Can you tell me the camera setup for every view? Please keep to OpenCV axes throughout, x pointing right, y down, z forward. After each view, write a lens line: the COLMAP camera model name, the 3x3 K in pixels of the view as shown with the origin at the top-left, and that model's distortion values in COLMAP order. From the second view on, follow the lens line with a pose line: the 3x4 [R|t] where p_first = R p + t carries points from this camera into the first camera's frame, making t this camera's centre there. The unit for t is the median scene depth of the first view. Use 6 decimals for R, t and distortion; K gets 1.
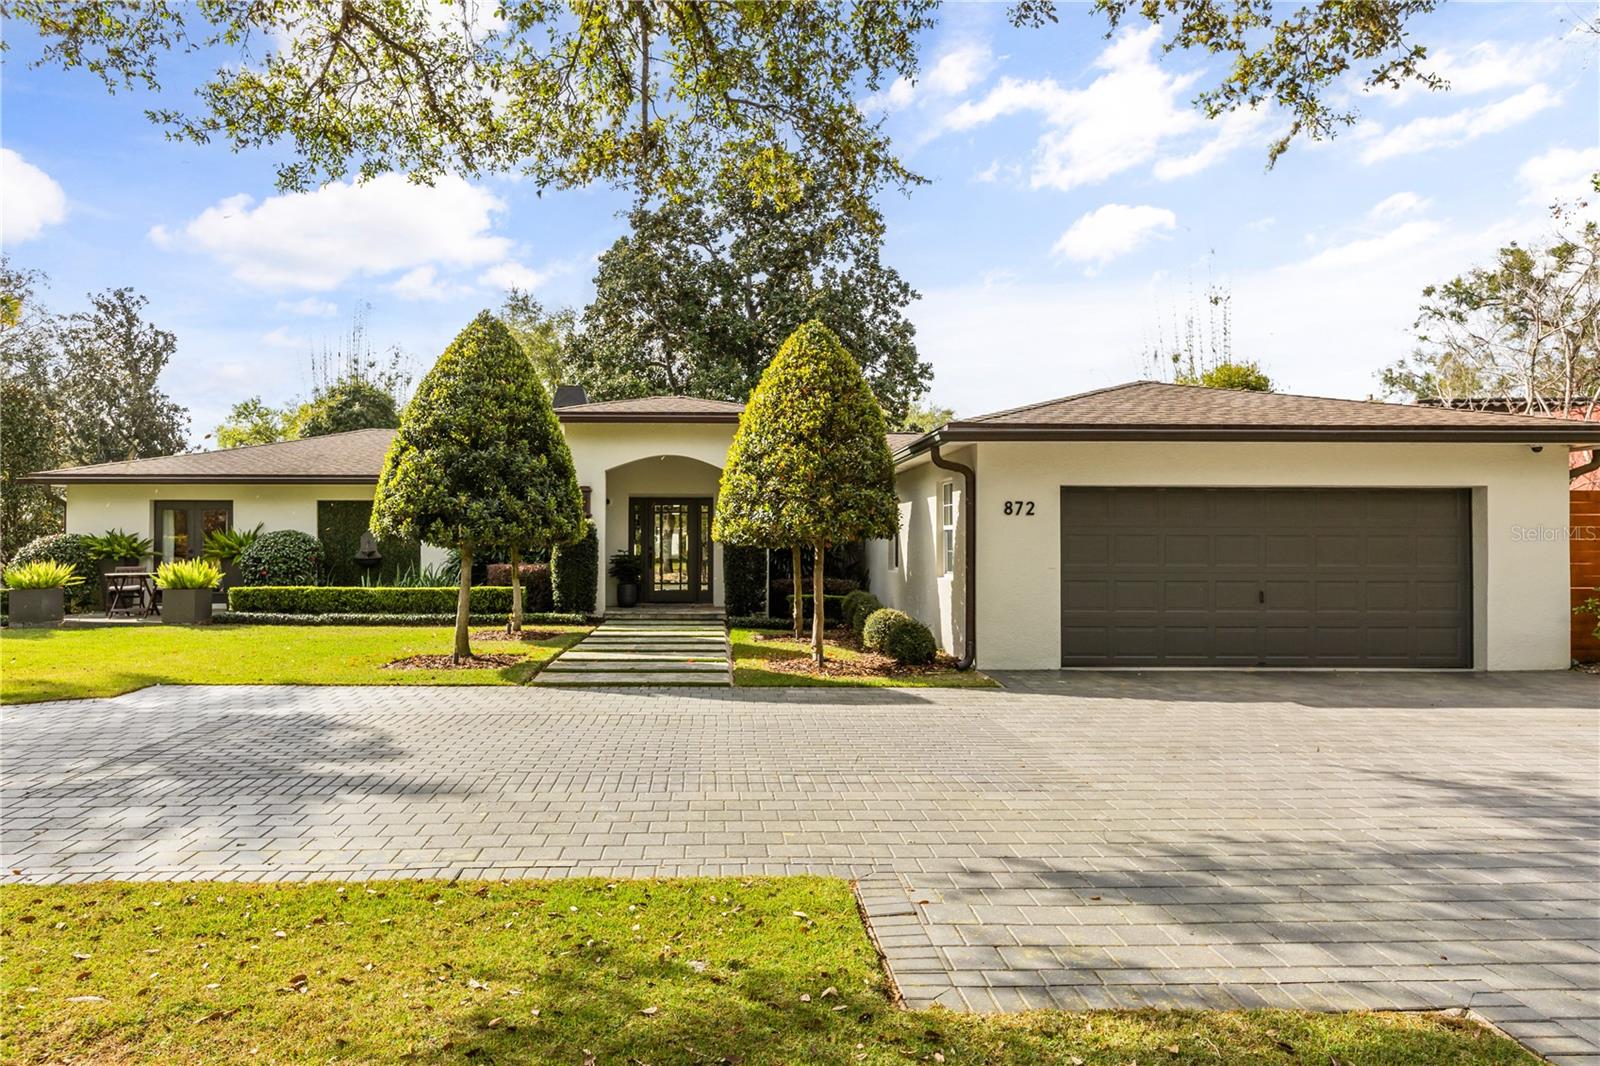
lens RADIAL K [[986.2, 0, 800.0], [0, 986.2, 533.0], [0, 0, 1]] dist [0.026673, 0.000347]
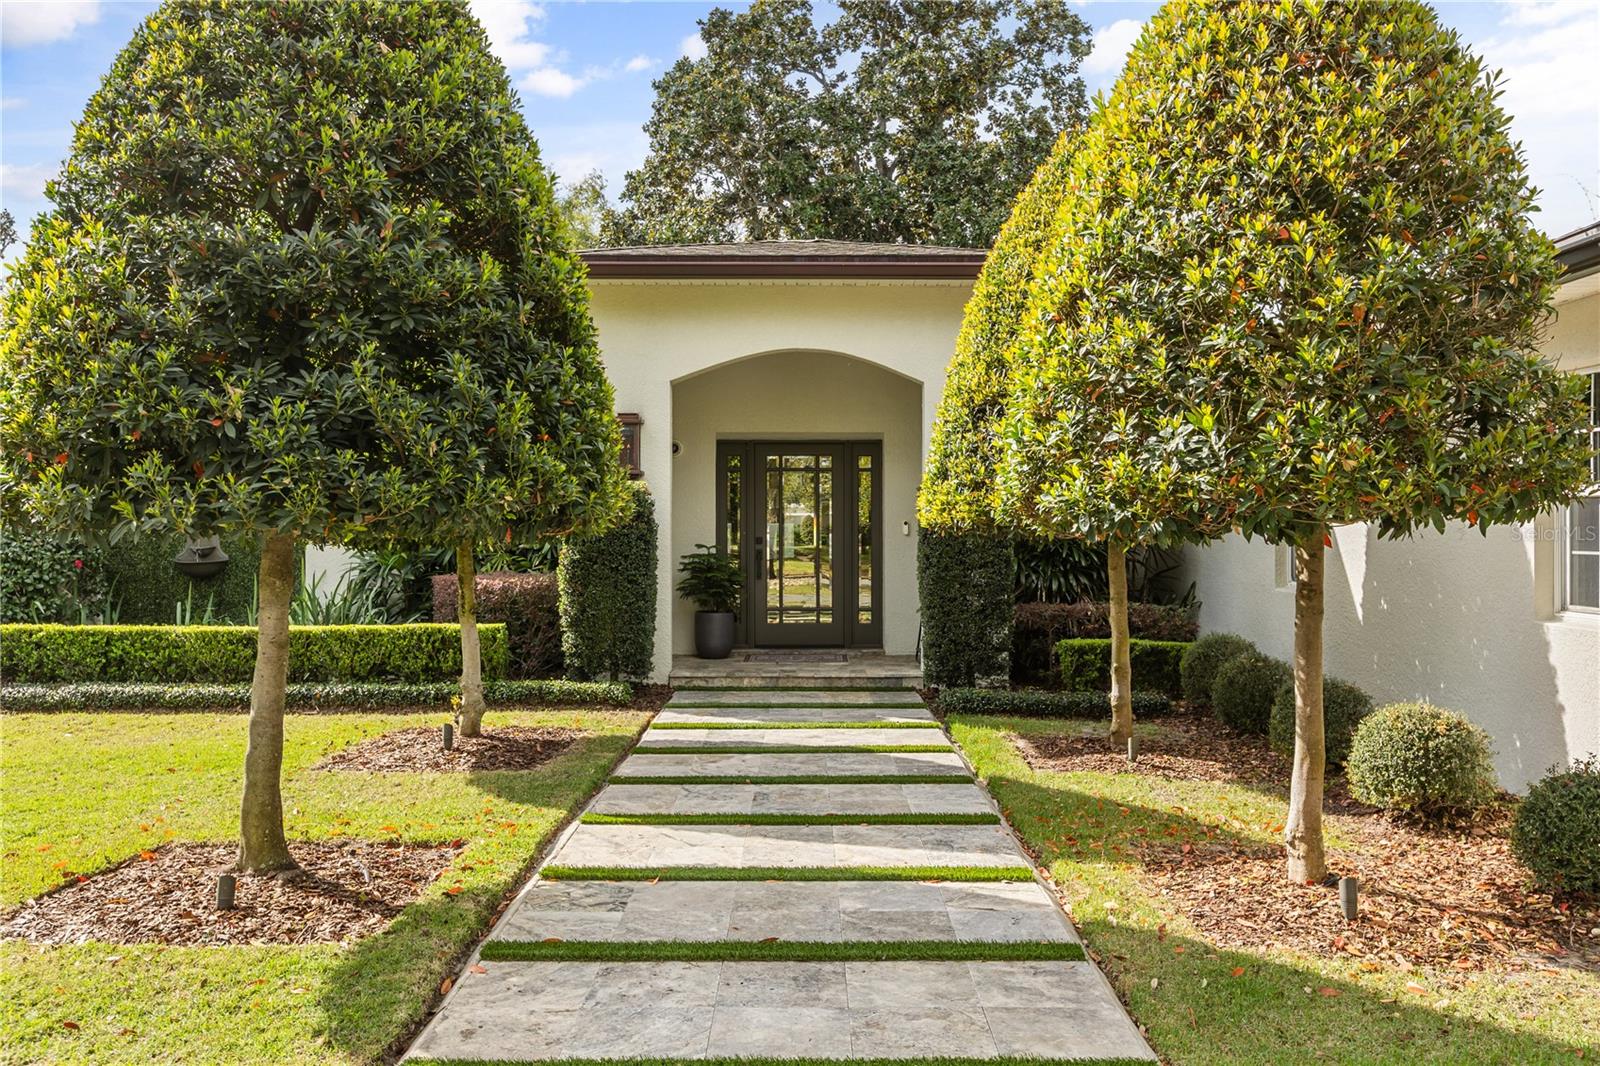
lens RADIAL K [[719.7, 0, 800.0], [0, 719.7, 533.0], [0, 0, 1]] dist [-0.001163, 0.000066]
pose [[0.999970, -0.001837, 0.007469, -0.136952], [0.001697, 0.999822, 0.018767, 0.004564], [-0.007502, -0.018754, 0.999796, 0.647730]]
